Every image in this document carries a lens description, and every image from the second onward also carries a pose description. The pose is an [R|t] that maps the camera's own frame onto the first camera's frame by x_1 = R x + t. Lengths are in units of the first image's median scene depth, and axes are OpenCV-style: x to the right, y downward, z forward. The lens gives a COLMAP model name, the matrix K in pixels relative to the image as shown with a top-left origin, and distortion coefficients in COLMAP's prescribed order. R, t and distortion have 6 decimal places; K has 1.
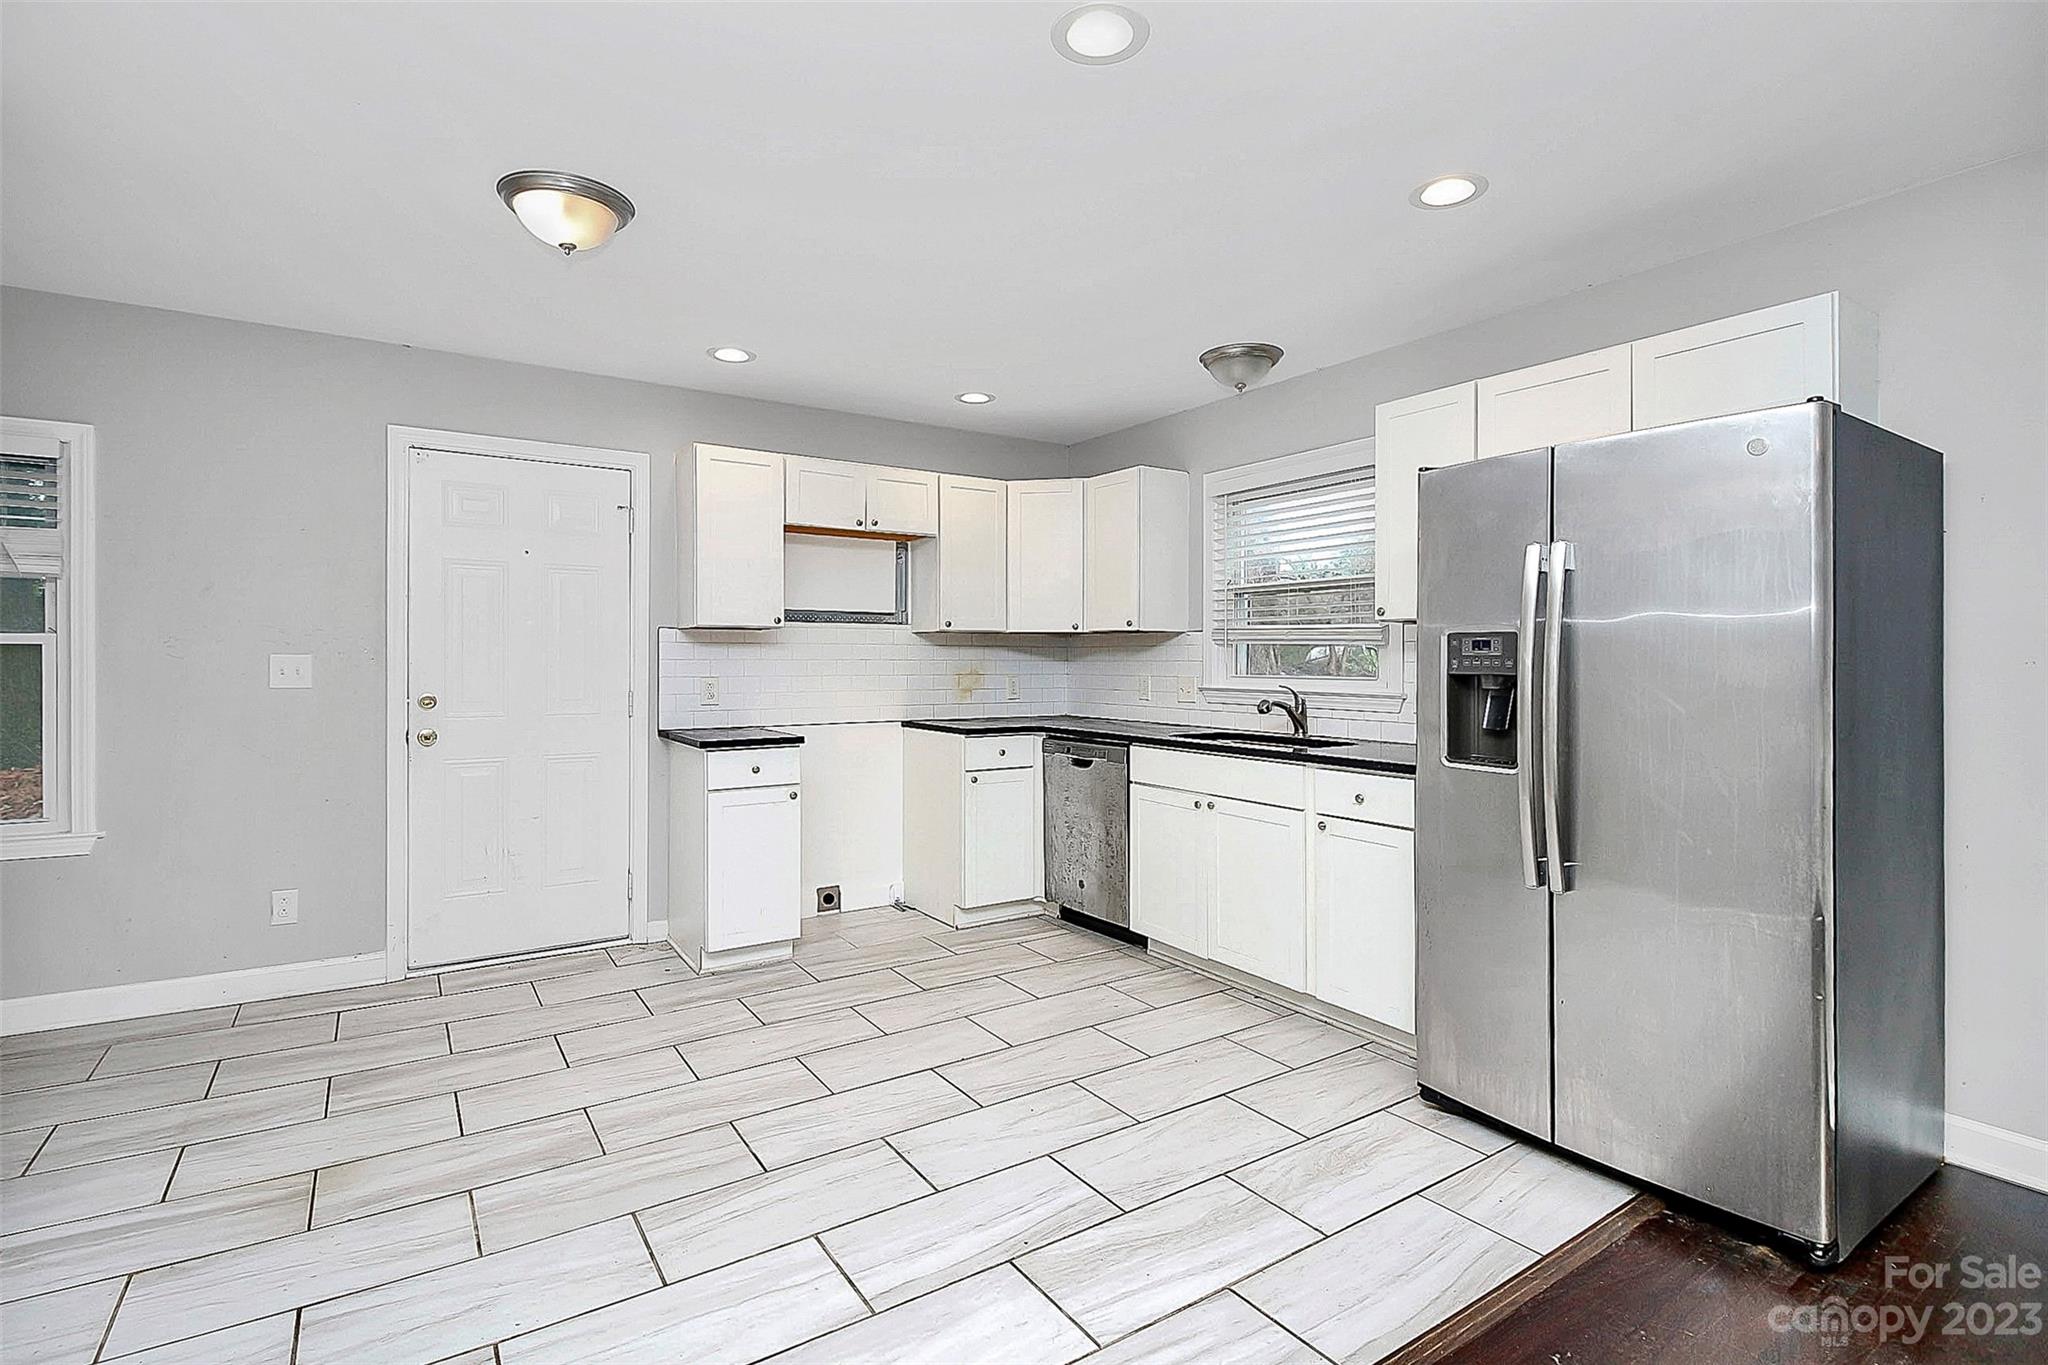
lens RADIAL K [[971.5, 0, 1035.2], [0, 971.5, 668.0], [0, 0, 1]] dist [-0.002788, -0.002521]
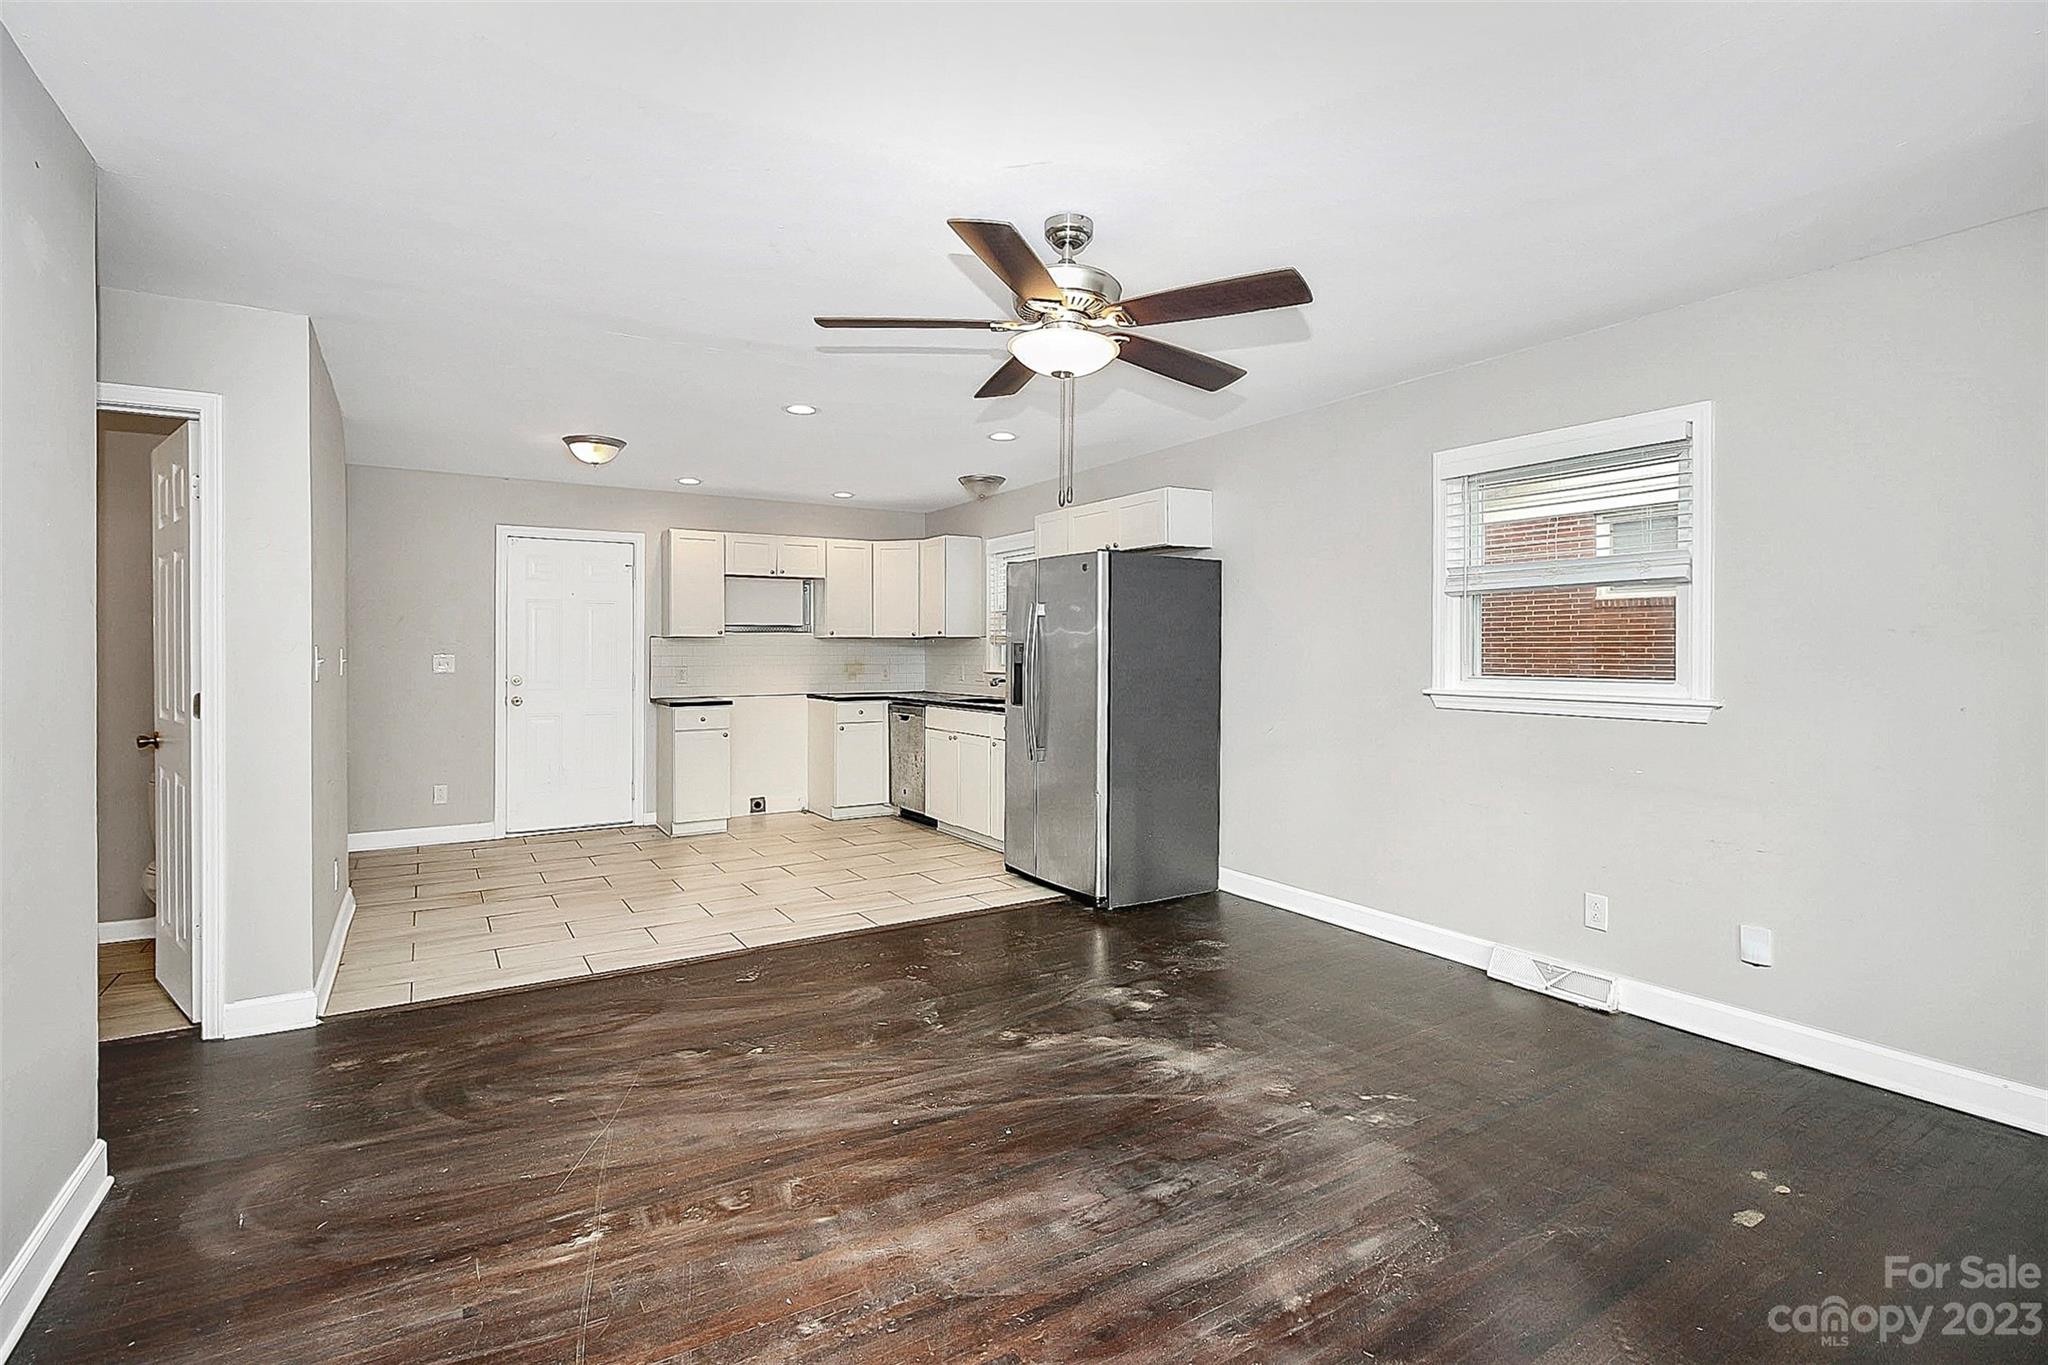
lens RADIAL K [[971.5, 0, 1016.3], [0, 971.5, 665.9], [0, 0, 1]] dist [-0.002788, -0.002521]
pose [[0.998854, 0.003094, -0.047755, 0.331018], [-0.003031, 0.999994, 0.001400, 0.006931], [0.047759, -0.001253, 0.998858, -0.662579]]
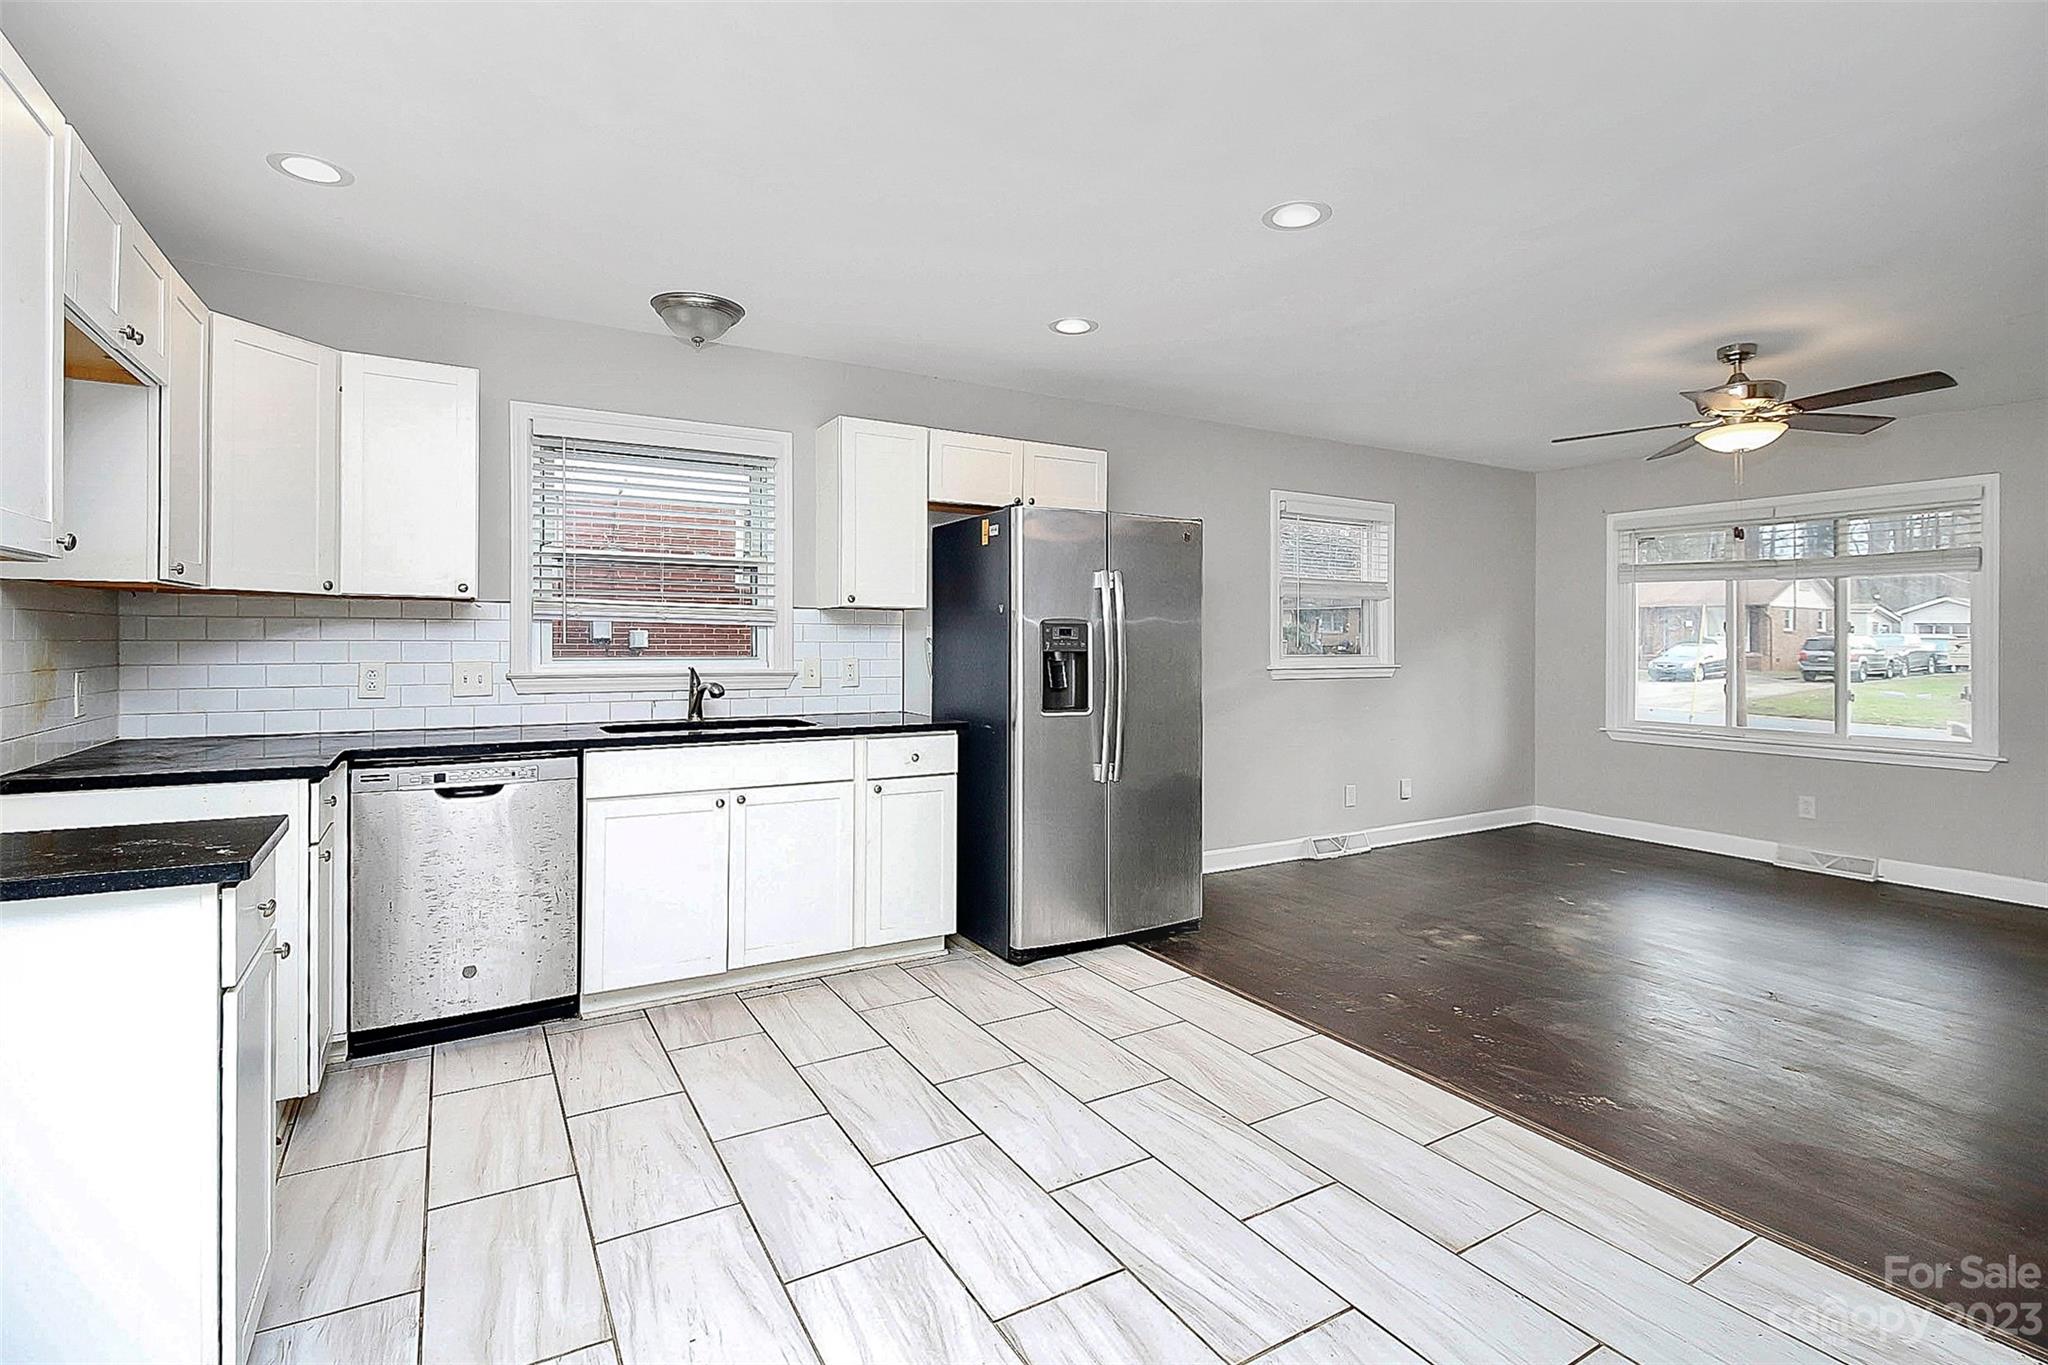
lens RADIAL K [[971.5, 0, 1037.5], [0, 971.5, 634.1], [0, 0, 1]] dist [-0.002788, -0.002521]
pose [[0.046149, 0.002684, 0.998931, -0.625562], [0.003169, 0.999991, -0.002834, -0.009682], [-0.998930, 0.003296, 0.046140, 0.586176]]
